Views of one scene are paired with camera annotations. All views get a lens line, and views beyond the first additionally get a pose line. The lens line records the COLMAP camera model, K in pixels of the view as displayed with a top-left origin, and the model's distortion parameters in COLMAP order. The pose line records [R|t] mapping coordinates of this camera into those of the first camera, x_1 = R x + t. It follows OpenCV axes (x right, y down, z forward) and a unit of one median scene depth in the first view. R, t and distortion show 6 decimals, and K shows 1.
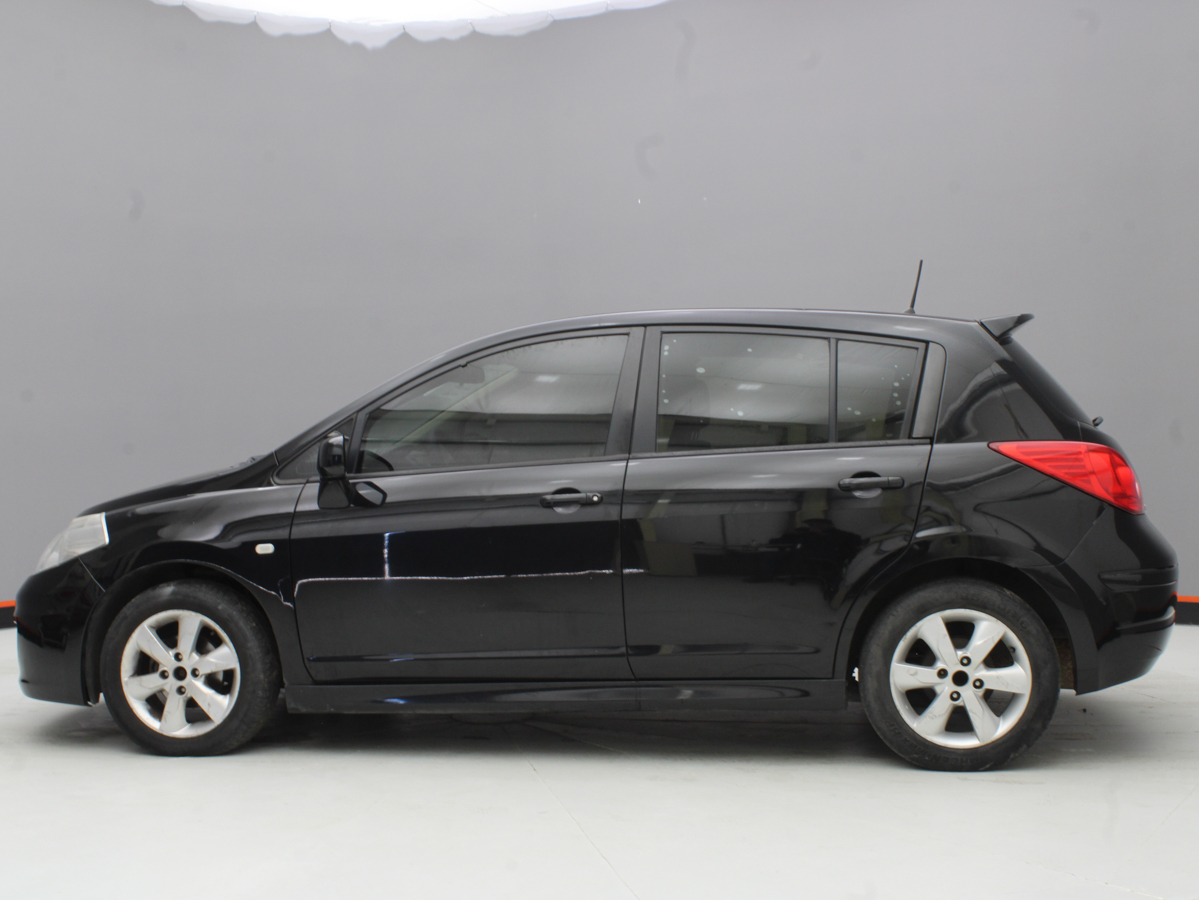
lens RADIAL K [[1310.9, 0, 597.2], [0, 1310.9, 446.8], [0, 0, 1]] dist [-0.026423, 0.000000]
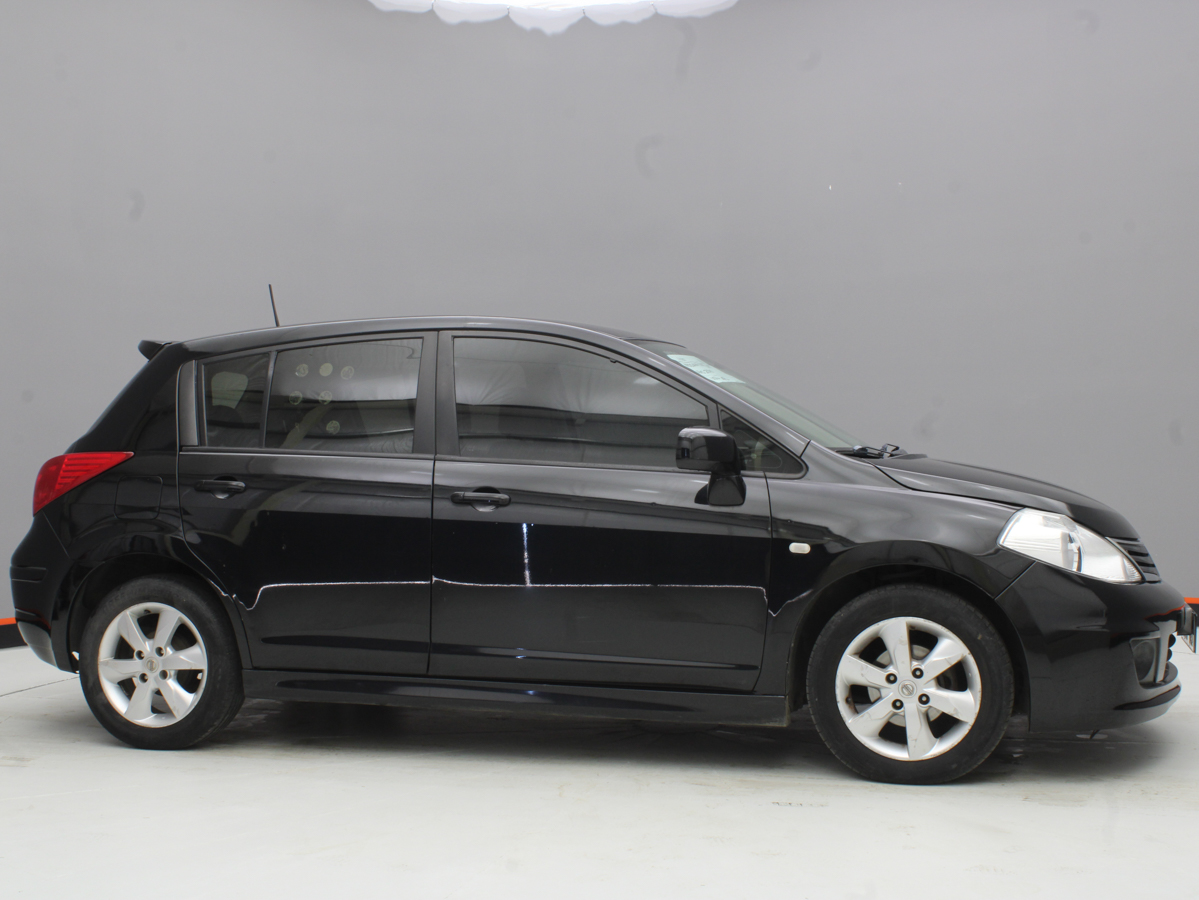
lens RADIAL K [[1354.3, 0, 602.0], [0, 1354.3, 454.4], [0, 0, 1]] dist [0.030576, 0.000000]
pose [[0.991569, 0.013366, -0.128885, 0.180440], [-0.012524, 0.999895, 0.007344, -0.002859], [0.128970, -0.005668, 0.991632, -0.018334]]
